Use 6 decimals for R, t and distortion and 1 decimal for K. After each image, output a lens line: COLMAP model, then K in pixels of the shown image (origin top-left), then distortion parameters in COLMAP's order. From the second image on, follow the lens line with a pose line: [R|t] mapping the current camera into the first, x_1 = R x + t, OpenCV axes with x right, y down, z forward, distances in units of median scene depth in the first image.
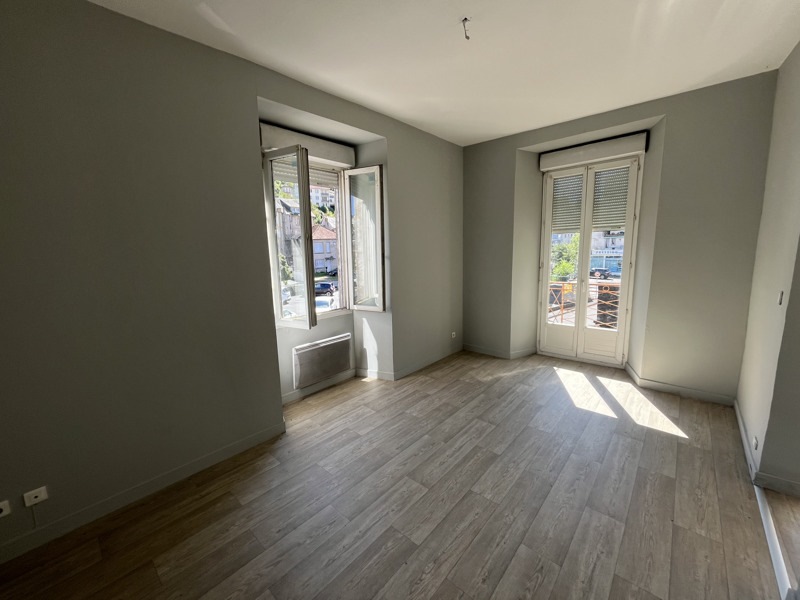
lens RADIAL K [[325.8, 0, 395.0], [0, 325.8, 299.9], [0, 0, 1]] dist [0.001168, 0.000193]
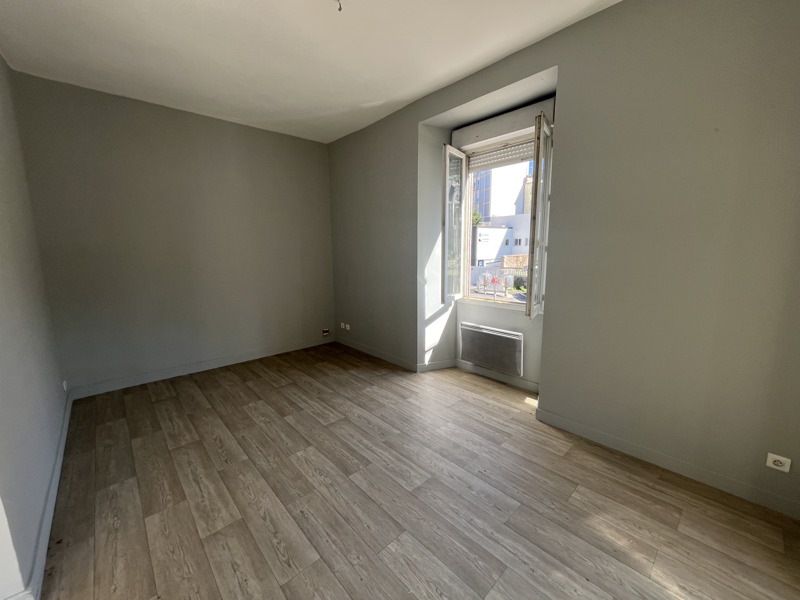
lens RADIAL K [[325.8, 0, 399.4], [0, 325.8, 300.7], [0, 0, 1]] dist [0.001168, 0.000193]
pose [[-0.103400, 0.183104, -0.977641, 1.043601], [-0.140679, 0.970336, 0.196615, -0.152007], [0.984641, 0.157863, -0.074573, 1.113267]]
